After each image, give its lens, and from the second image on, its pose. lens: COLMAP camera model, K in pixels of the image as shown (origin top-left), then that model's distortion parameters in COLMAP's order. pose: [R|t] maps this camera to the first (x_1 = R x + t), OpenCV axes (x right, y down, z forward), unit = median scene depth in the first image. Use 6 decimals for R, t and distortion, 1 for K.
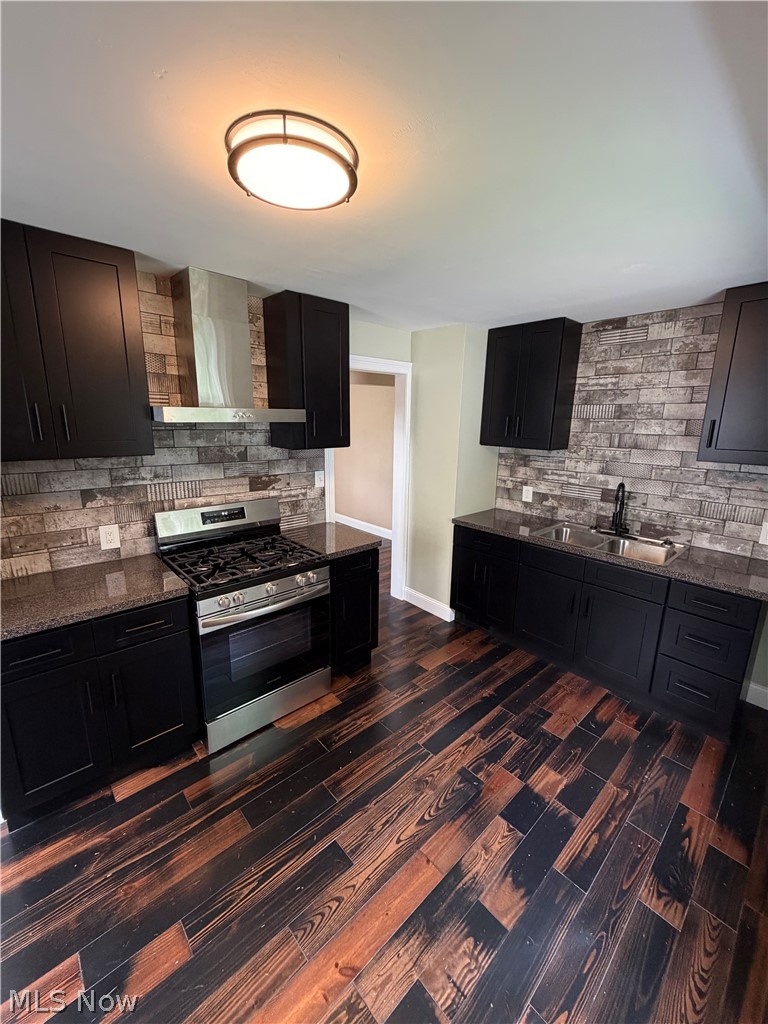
lens RADIAL K [[408.7, 0, 384.0], [0, 408.7, 512.0], [0, 0, 1]] dist [0.001988, 0.000503]
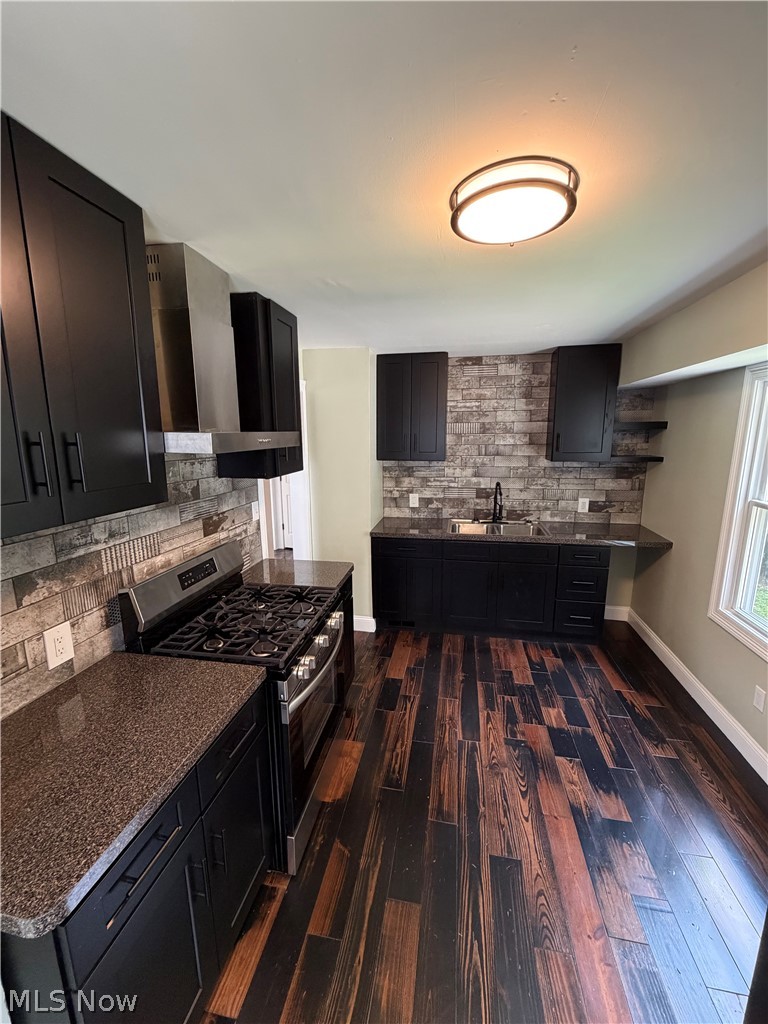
lens RADIAL K [[408.7, 0, 384.0], [0, 408.7, 512.0], [0, 0, 1]] dist [0.001988, 0.000503]
pose [[0.795133, -0.136036, 0.590980, -0.525126], [0.156446, 0.987543, 0.016830, -0.058948], [-0.585908, 0.079074, 0.806511, 0.176144]]
